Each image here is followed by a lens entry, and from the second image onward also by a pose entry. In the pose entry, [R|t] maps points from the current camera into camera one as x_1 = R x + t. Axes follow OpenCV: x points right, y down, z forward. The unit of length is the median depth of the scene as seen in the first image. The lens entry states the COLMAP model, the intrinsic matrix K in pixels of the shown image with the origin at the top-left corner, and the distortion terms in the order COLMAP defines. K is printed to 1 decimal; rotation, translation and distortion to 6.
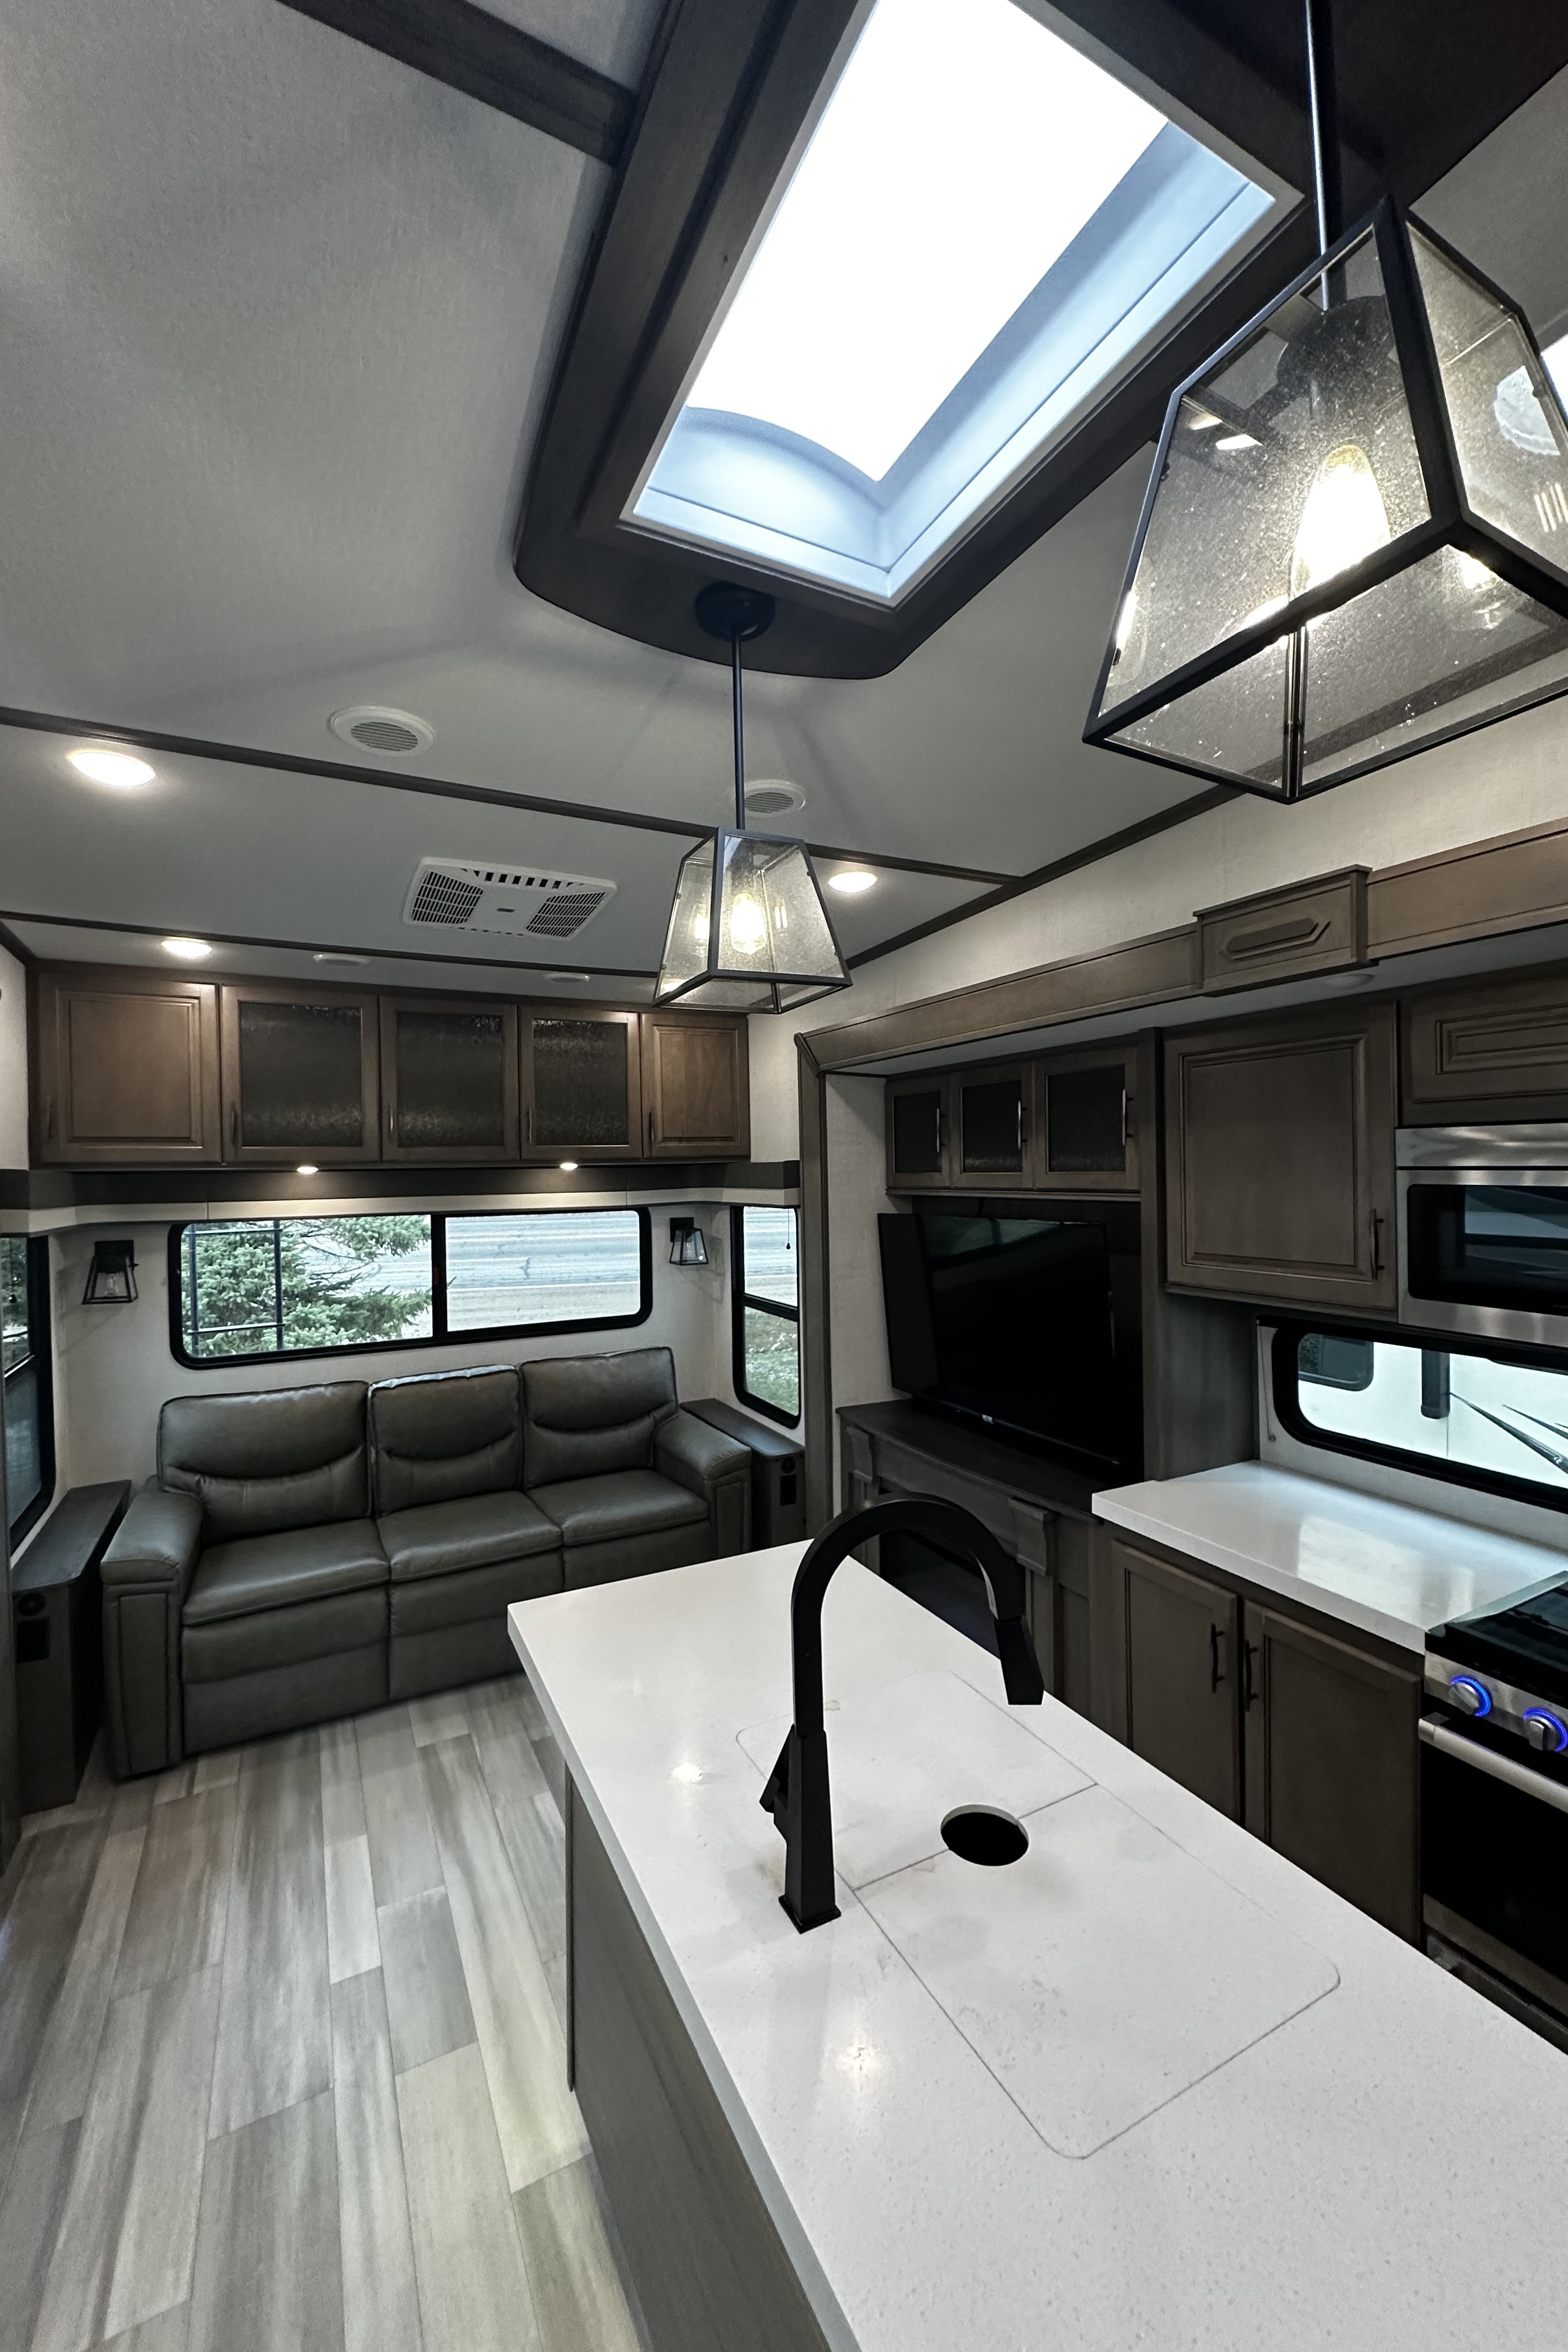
lens RADIAL K [[922.3, 0, 784.0], [0, 922.3, 1176.0], [0, 0, 1]] dist [-0.000964, -0.000028]
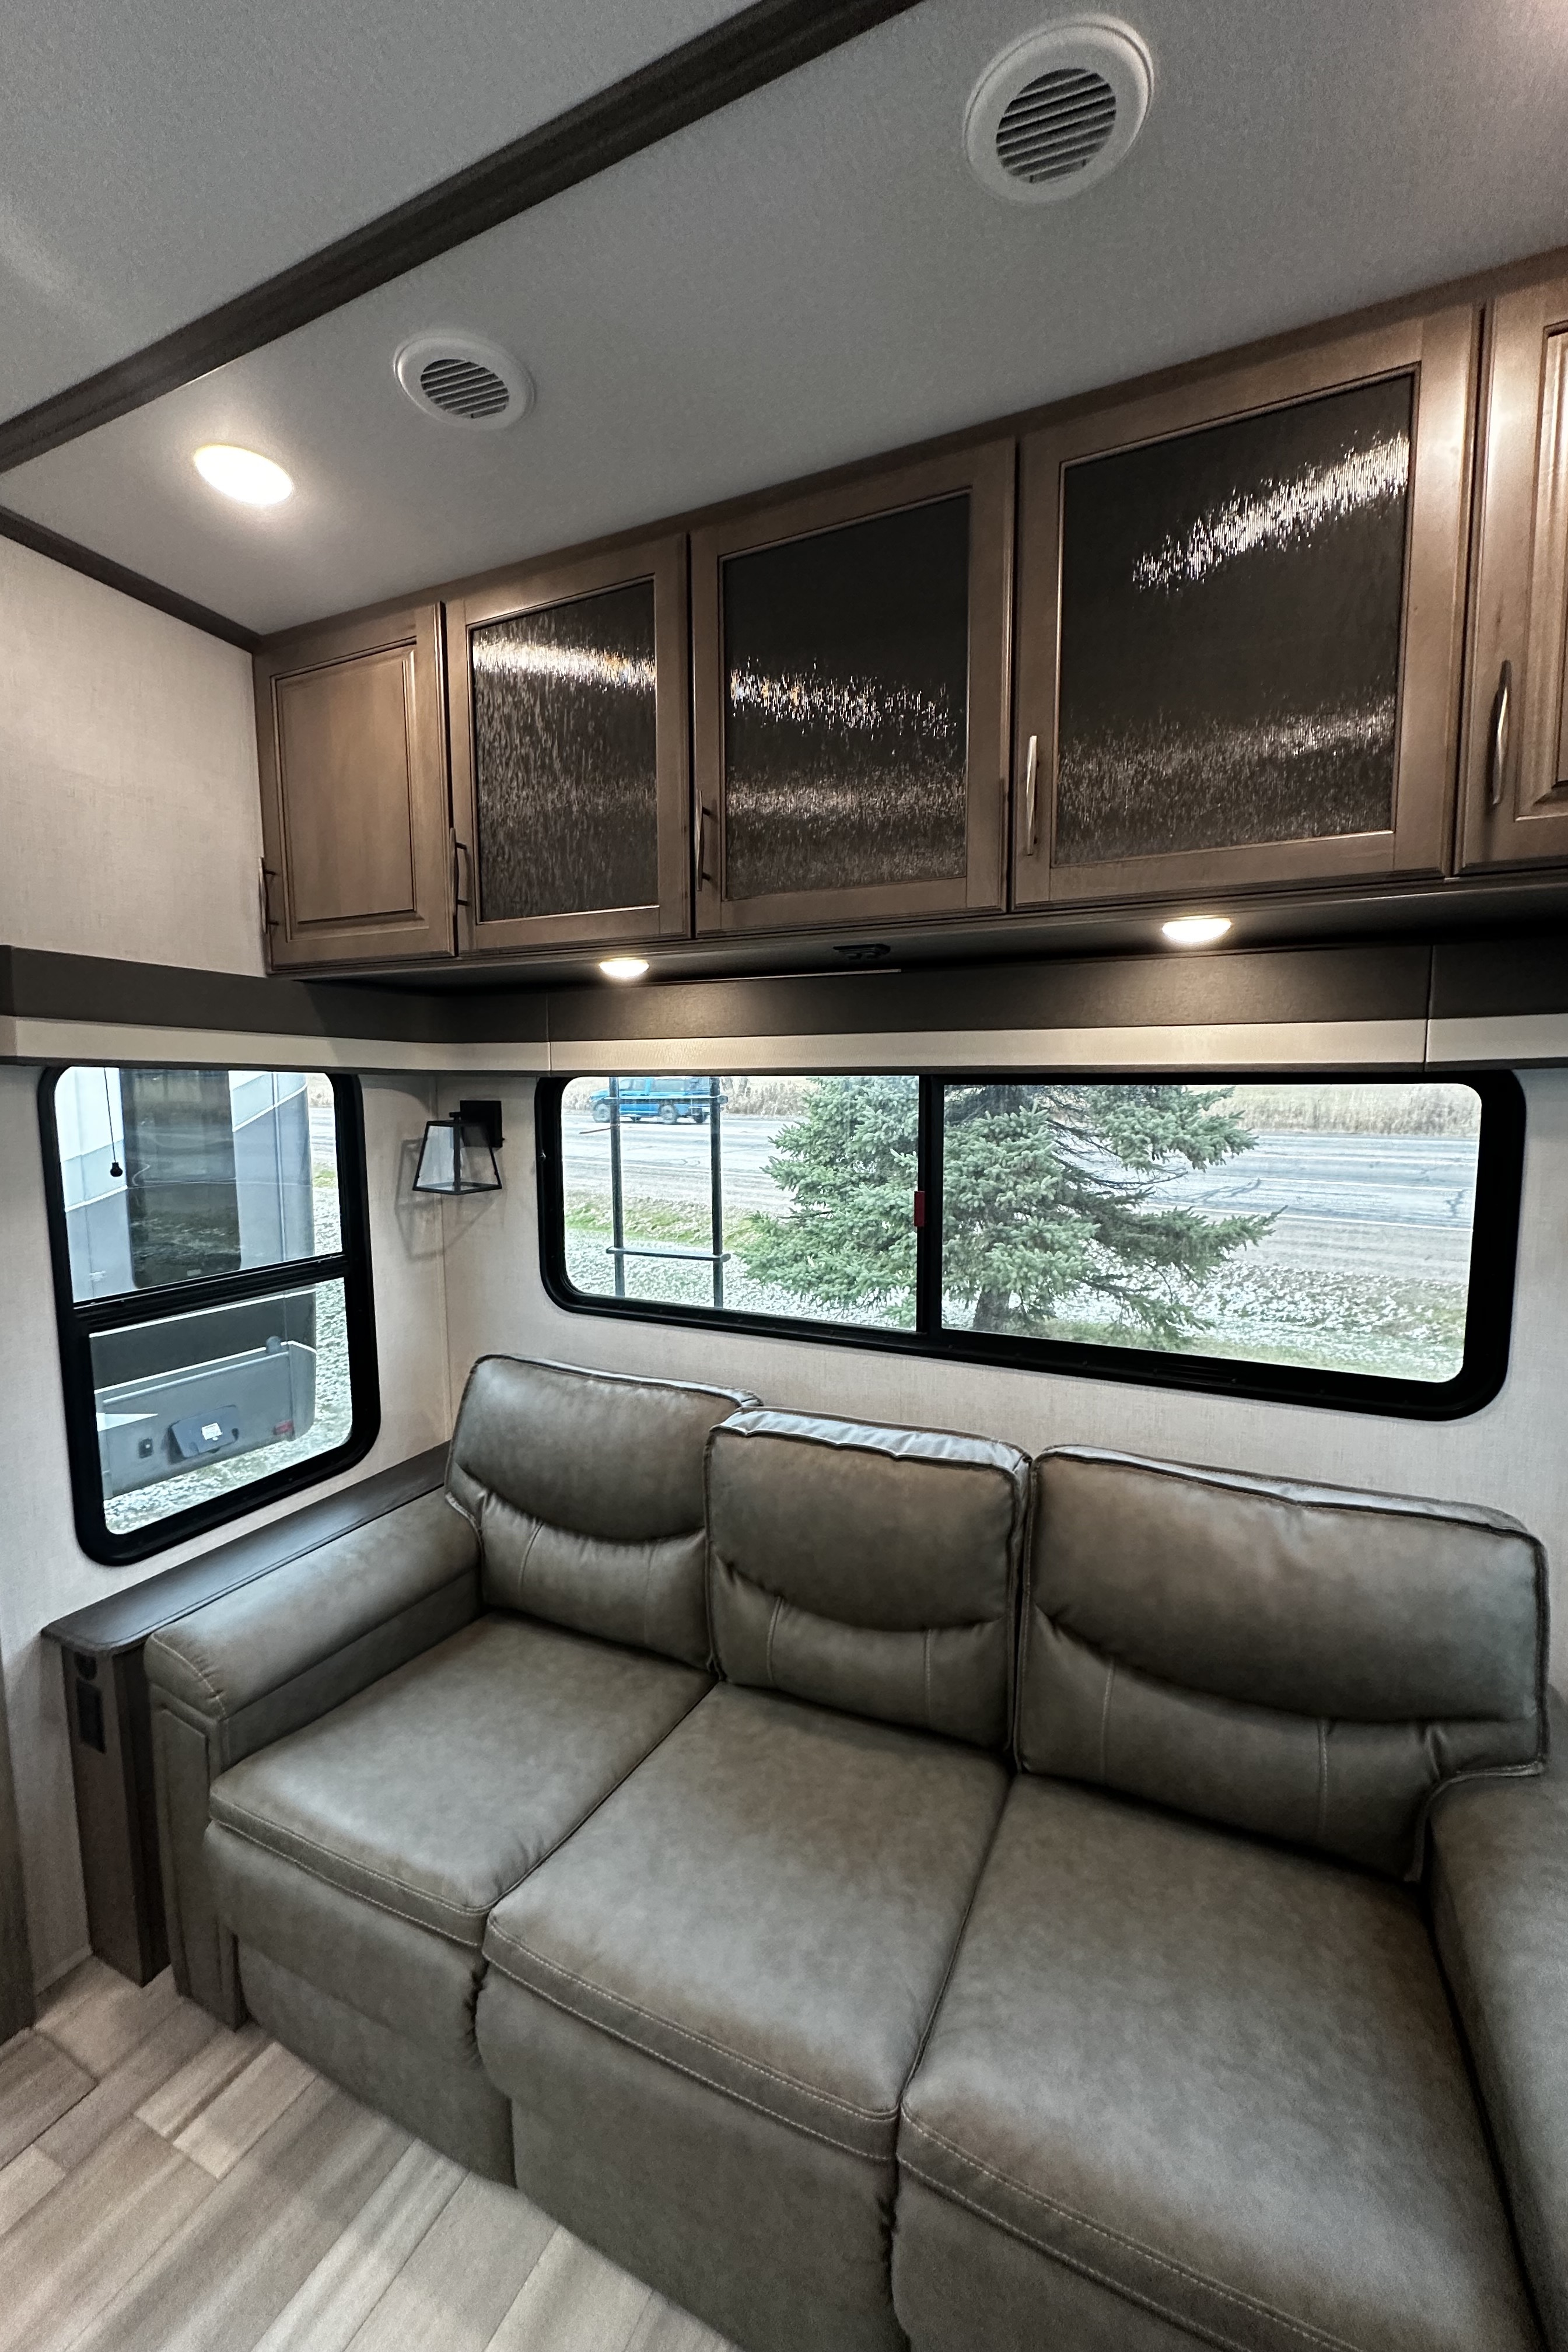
lens RADIAL K [[931.6, 0, 784.0], [0, 931.6, 1176.0], [0, 0, 1]] dist [-0.000689, -0.000025]
pose [[0.601353, 0.091816, -0.793690, -0.028788], [-0.014701, 0.994479, 0.103905, 0.029284], [0.798848, -0.050815, 0.599382, 0.440870]]
